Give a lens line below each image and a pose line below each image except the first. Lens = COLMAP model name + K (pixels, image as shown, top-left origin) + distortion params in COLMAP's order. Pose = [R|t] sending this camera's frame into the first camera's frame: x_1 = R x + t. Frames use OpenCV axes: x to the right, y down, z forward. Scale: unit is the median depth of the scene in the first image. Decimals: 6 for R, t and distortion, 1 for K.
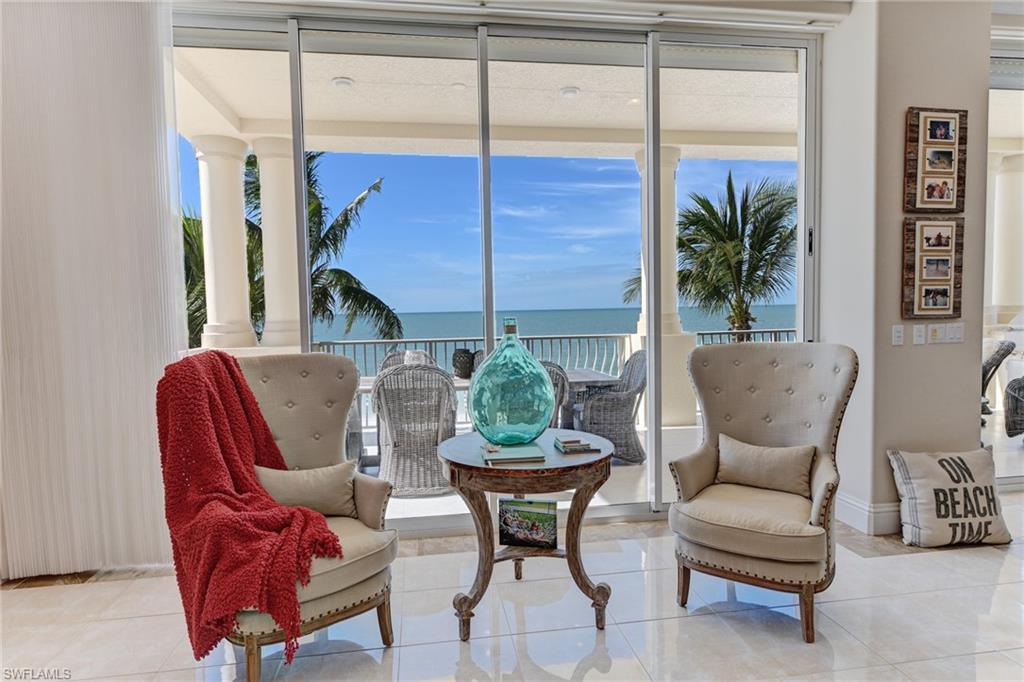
lens RADIAL K [[590.9, 0, 510.5], [0, 590.9, 342.4], [0, 0, 1]] dist [0.002430, 0.001139]
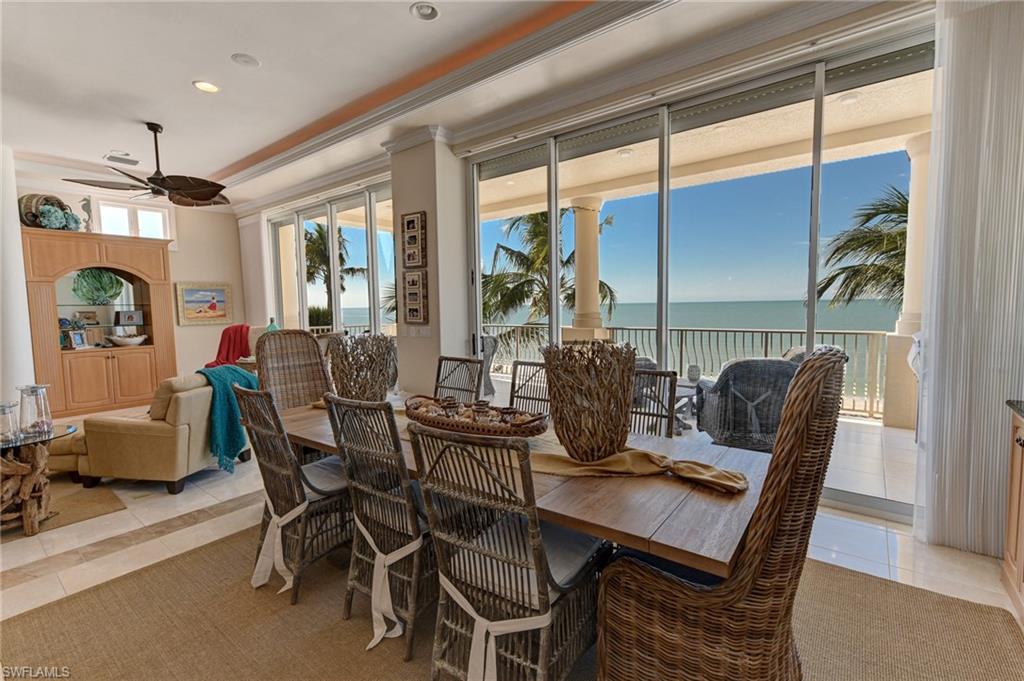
lens RADIAL K [[451.2, 0, 512.0], [0, 451.2, 340.5], [0, 0, 1]] dist [0.002480, 0.000247]
pose [[0.682130, 0.067108, -0.728145, 2.004035], [-0.035826, 0.997651, 0.058385, -0.082841], [0.730353, -0.013740, 0.682932, 0.238579]]
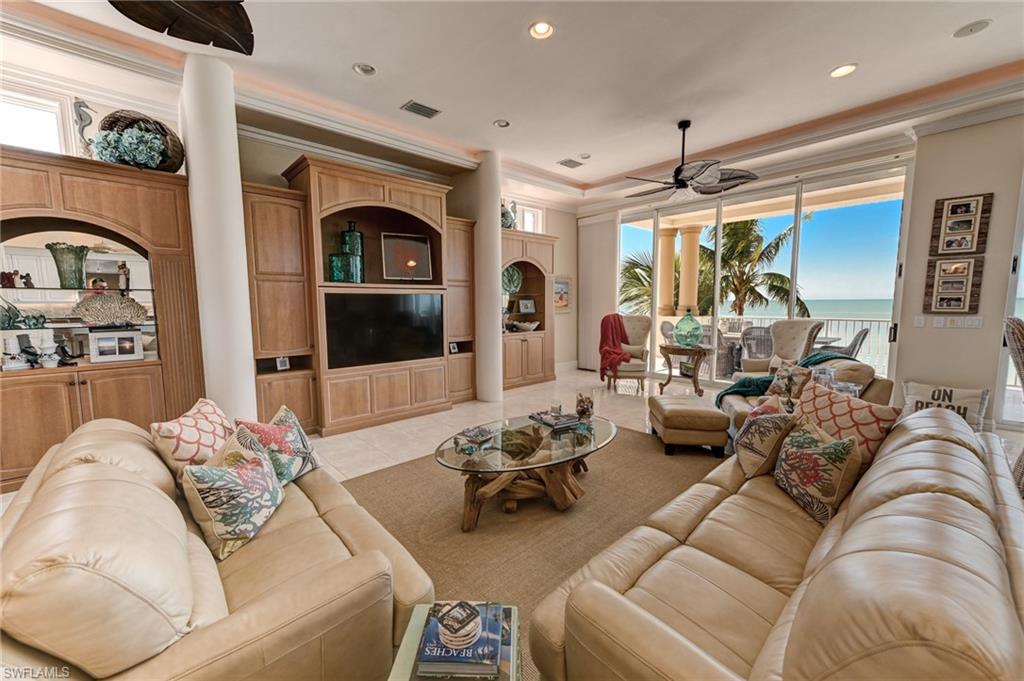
lens RADIAL K [[401.4, 0, 509.2], [0, 401.4, 340.7], [0, 0, 1]] dist [0.014054, -0.000037]
pose [[0.549896, 0.095811, -0.829720, 1.029704], [-0.048261, 0.995384, 0.082956, 0.004092], [0.833838, -0.005574, 0.551981, -0.830243]]
